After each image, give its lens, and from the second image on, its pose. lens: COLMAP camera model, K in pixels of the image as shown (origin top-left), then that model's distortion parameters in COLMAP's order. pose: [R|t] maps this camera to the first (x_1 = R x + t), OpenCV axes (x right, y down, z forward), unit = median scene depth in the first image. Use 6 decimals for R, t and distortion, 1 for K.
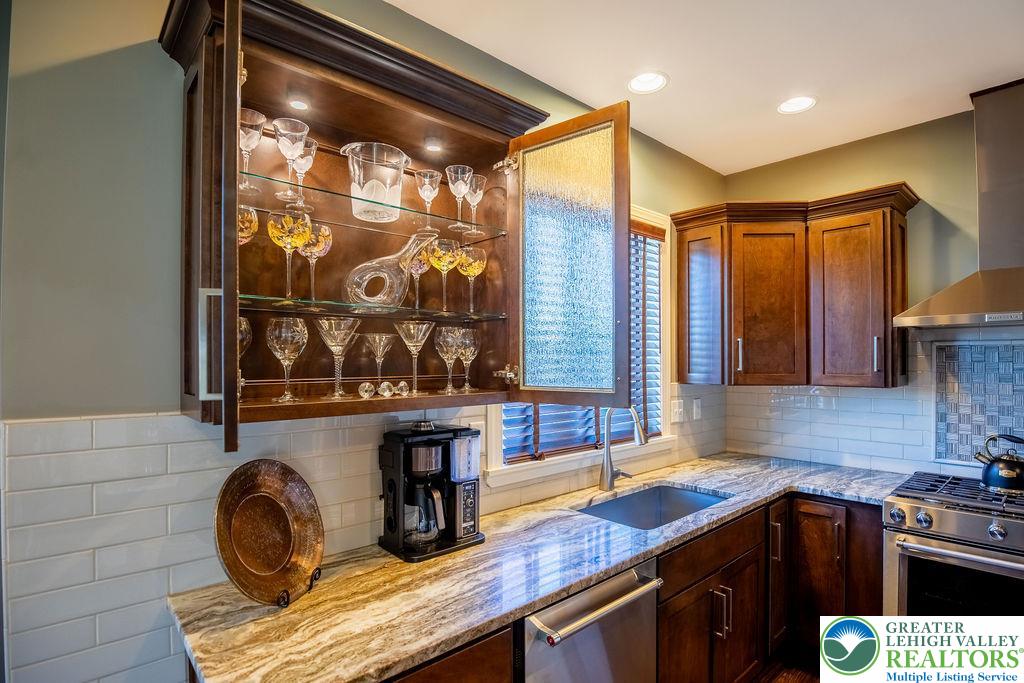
lens RADIAL K [[517.7, 0, 519.5], [0, 517.7, 355.0], [0, 0, 1]] dist [-0.031104, -0.002042]
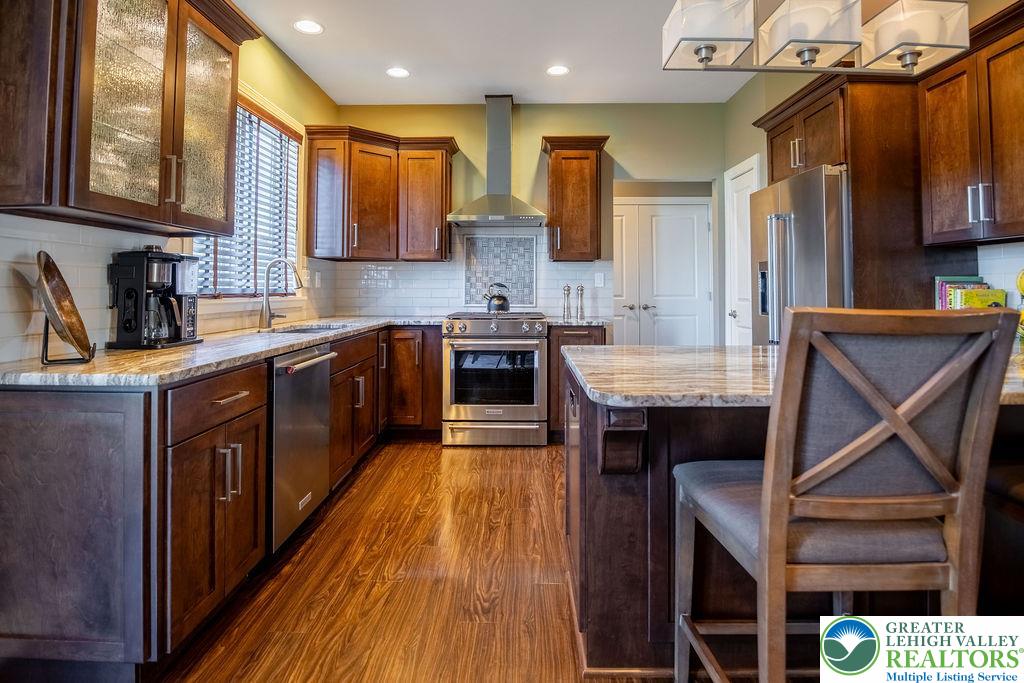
lens RADIAL K [[517.7, 0, 522.4], [0, 517.7, 279.4], [0, 0, 1]] dist [-0.031104, -0.002042]
pose [[0.679091, 0.015345, 0.733893, -0.324540], [-0.008826, 0.999880, -0.012740, 0.147303], [-0.734001, 0.002175, 0.679145, -0.322317]]
